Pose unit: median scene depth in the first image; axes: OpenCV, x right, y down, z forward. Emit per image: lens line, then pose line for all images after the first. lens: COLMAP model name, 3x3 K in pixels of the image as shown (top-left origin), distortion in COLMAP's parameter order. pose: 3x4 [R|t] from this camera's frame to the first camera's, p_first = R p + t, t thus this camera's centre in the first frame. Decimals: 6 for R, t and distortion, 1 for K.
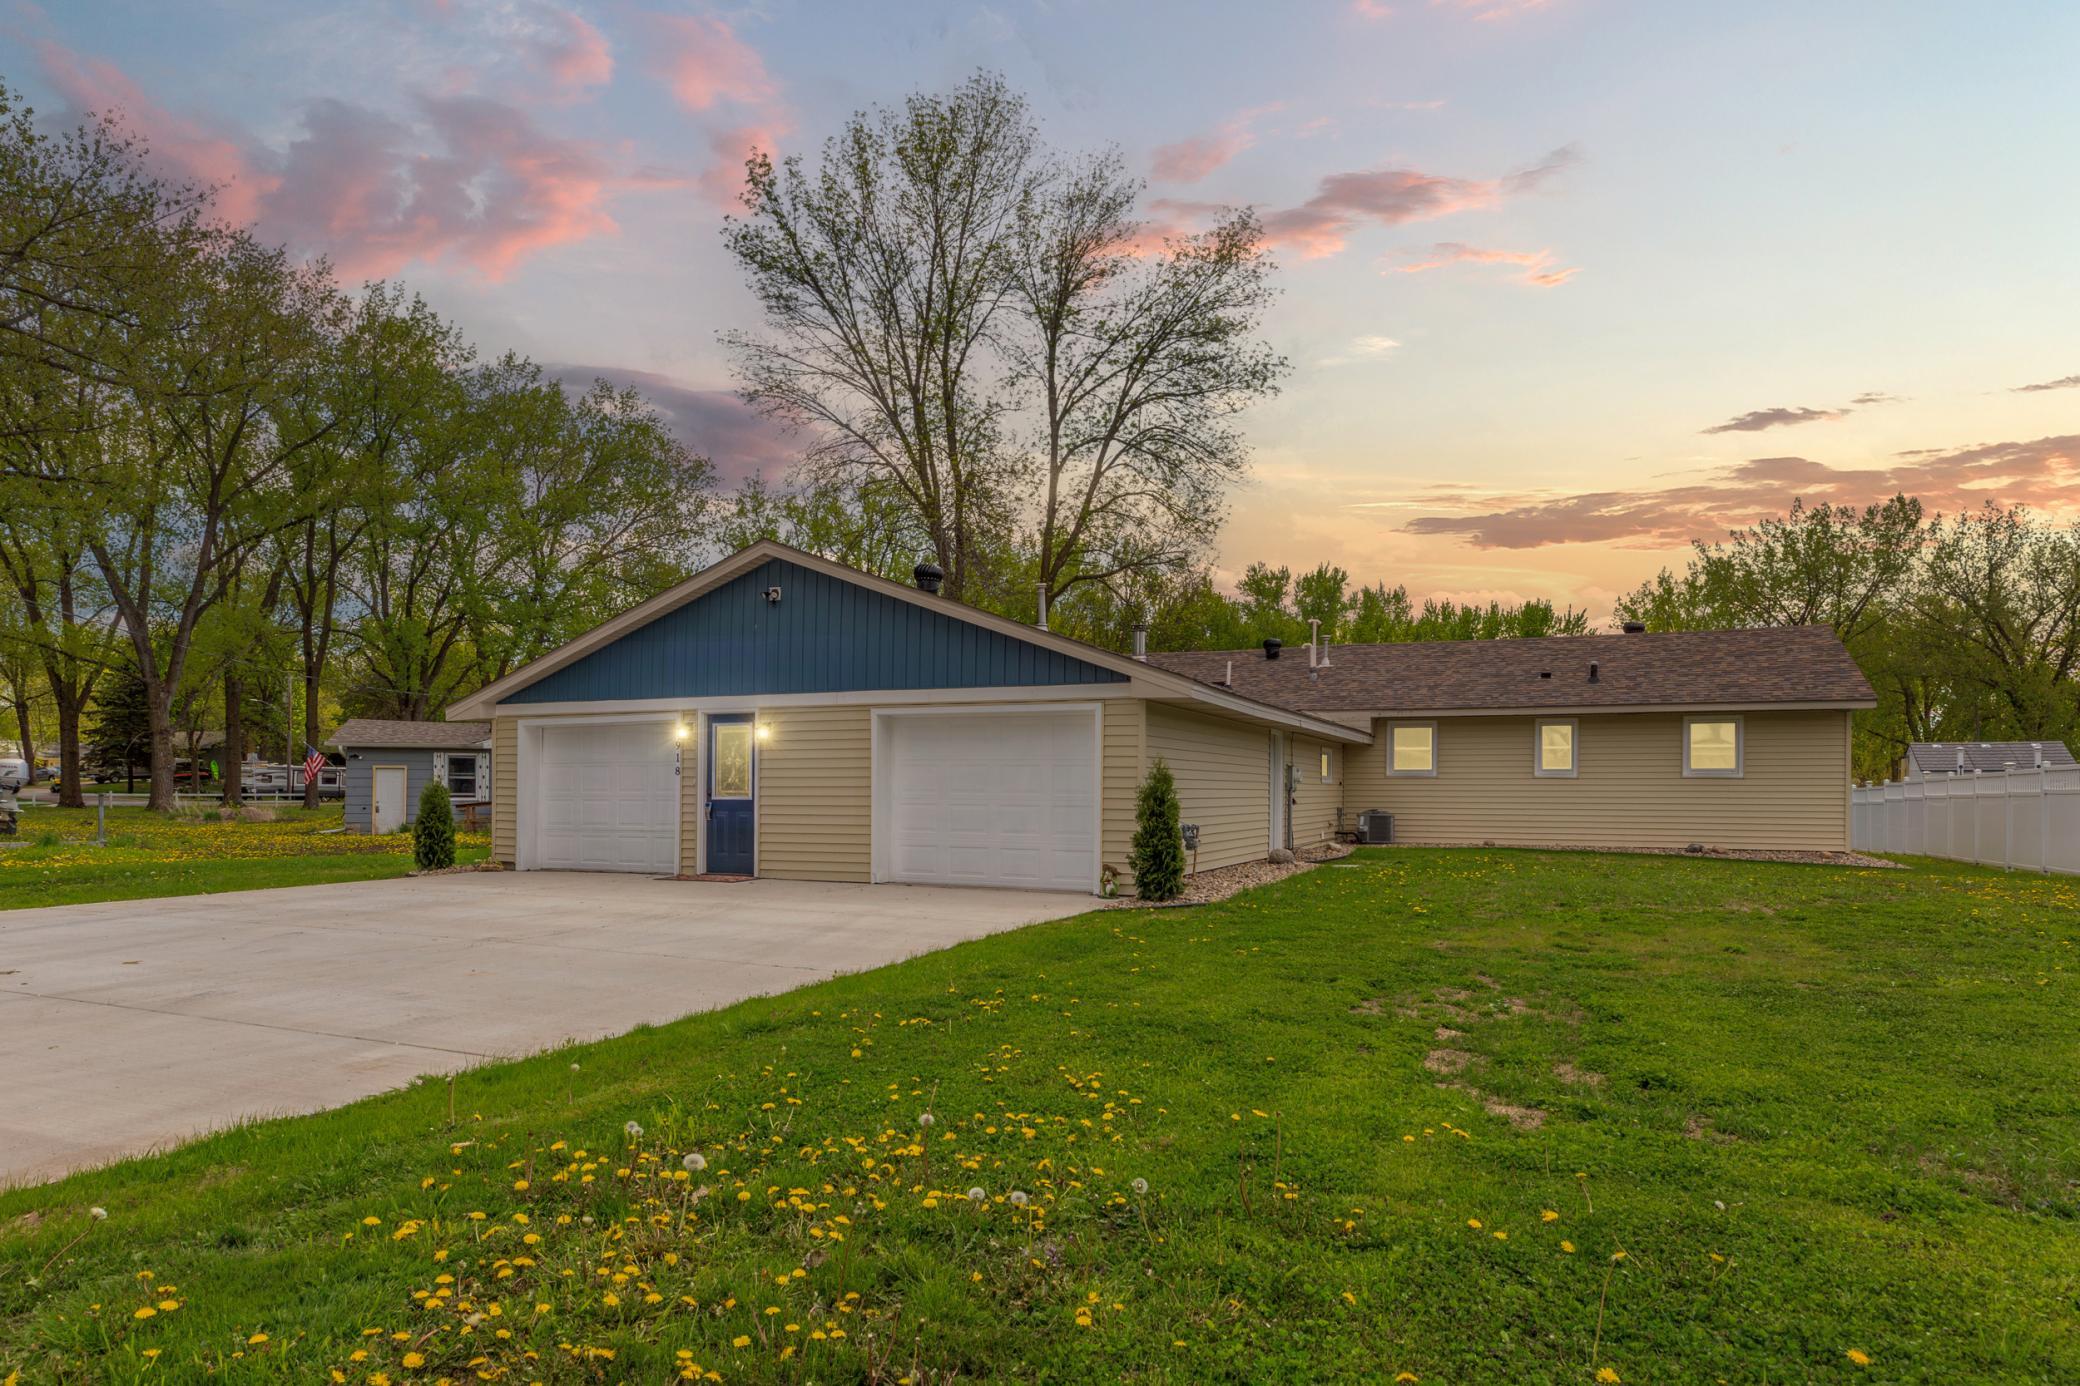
lens RADIAL K [[1084.5, 0, 857.5], [0, 1084.5, 705.5], [0, 0, 1]] dist [-0.000660, -0.000407]
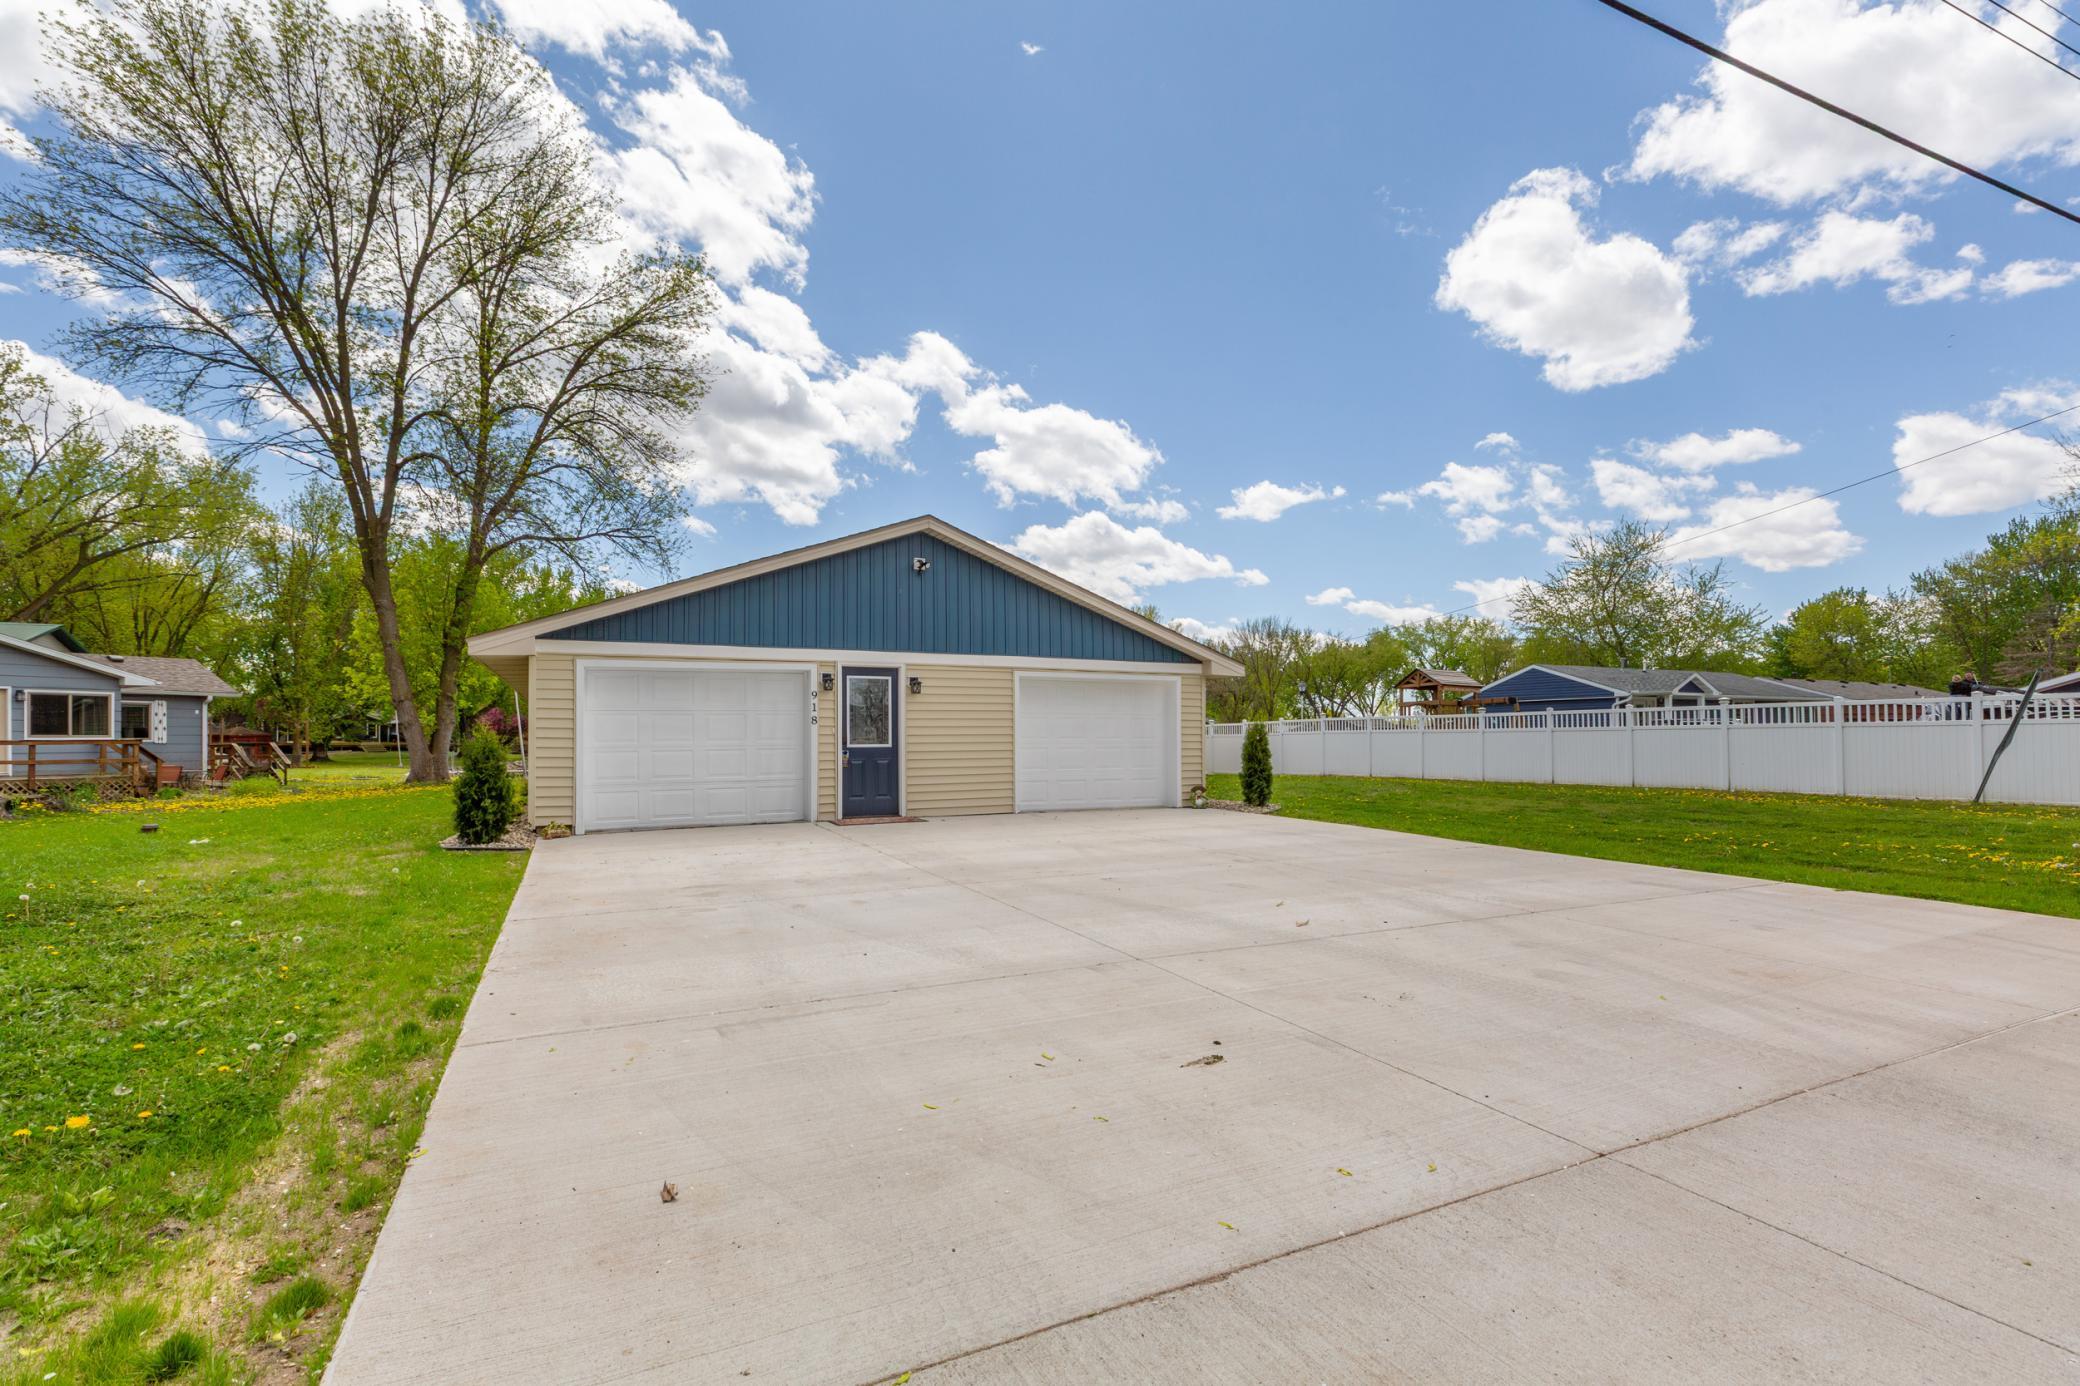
lens RADIAL K [[944.4, 0, 948.4], [0, 944.4, 679.5], [0, 0, 1]] dist [0.000361, 0.000136]
pose [[0.653291, 0.042293, 0.755925, -0.694804], [-0.052127, 0.998582, -0.010819, 0.022830], [-0.755310, -0.032336, 0.654569, 0.293271]]
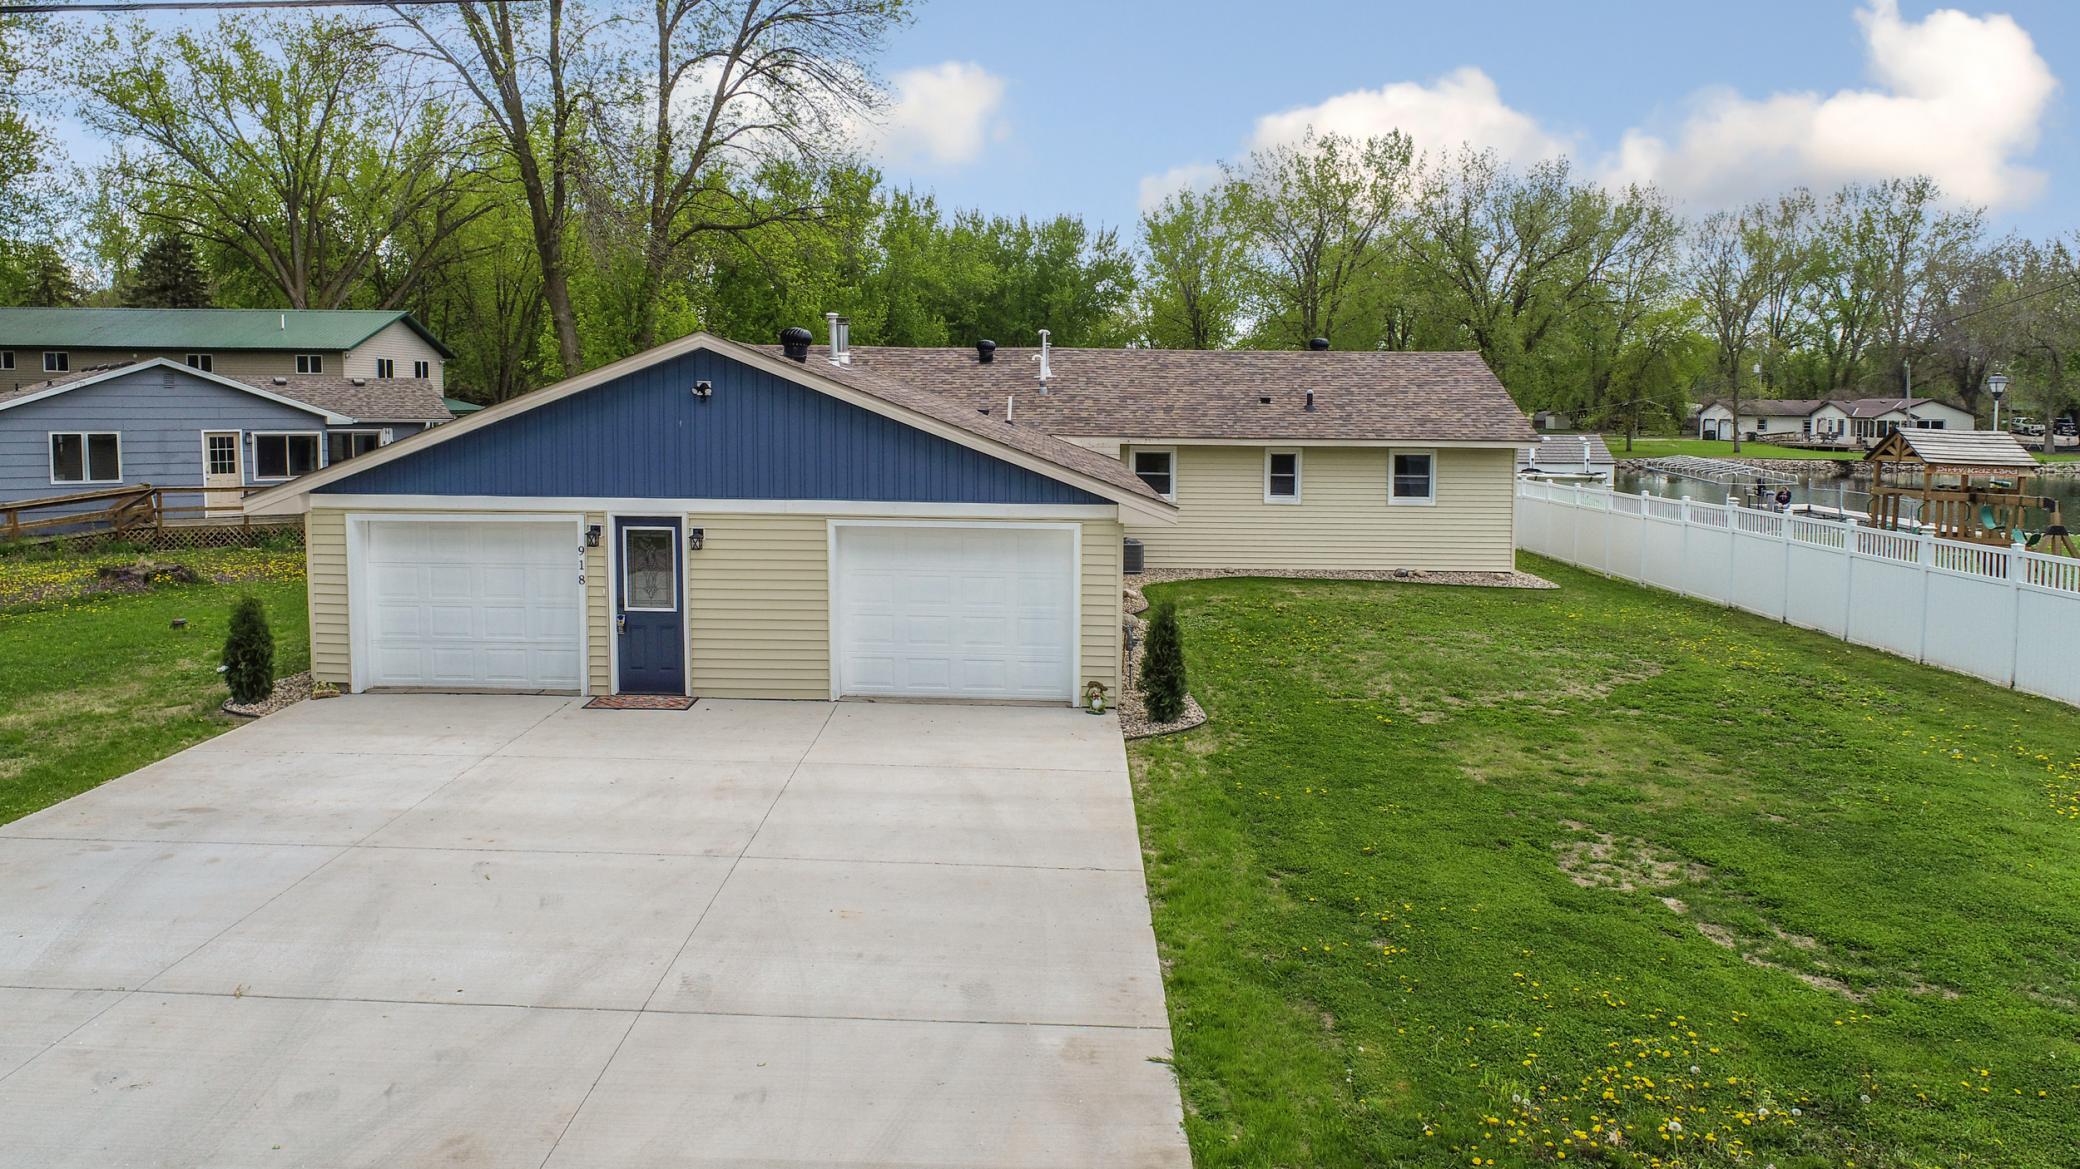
lens RADIAL K [[1354.7, 0, 751.0], [0, 1354.7, 398.6], [0, 0, 1]] dist [-0.010636, -0.002553]
pose [[0.945331, -0.007182, 0.326034, -0.363010], [-0.011626, 0.998380, 0.055704, -0.139134], [-0.325906, -0.056449, 0.943716, -0.082260]]
